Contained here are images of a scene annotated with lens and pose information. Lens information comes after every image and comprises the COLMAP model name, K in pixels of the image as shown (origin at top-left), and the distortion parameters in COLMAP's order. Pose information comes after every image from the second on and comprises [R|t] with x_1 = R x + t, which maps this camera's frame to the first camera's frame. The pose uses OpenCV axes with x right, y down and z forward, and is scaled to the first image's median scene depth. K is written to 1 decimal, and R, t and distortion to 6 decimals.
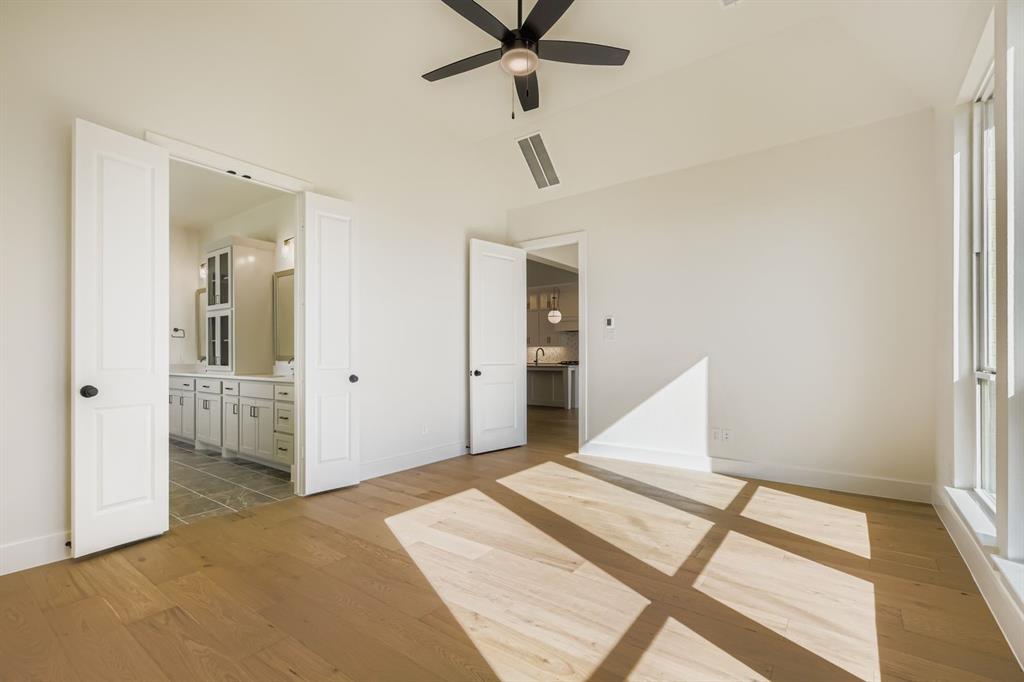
lens RADIAL K [[449.3, 0, 513.5], [0, 449.3, 351.2], [0, 0, 1]] dist [0.000427, 0.000024]
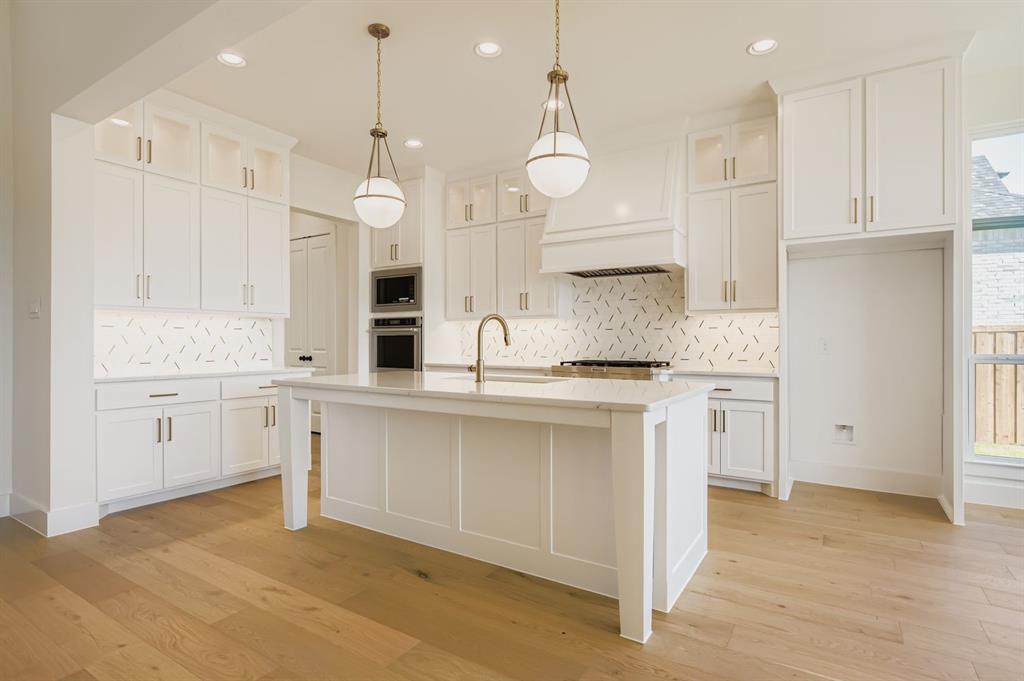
lens RADIAL K [[518.8, 0, 512.0], [0, 518.8, 340.5], [0, 0, 1]] dist [-0.001206, -0.000459]
pose [[0.997413, -0.001073, 0.071872, 0.085007], [0.000734, 0.999988, 0.004742, 0.010327], [-0.071876, -0.004677, 0.997403, 1.257333]]
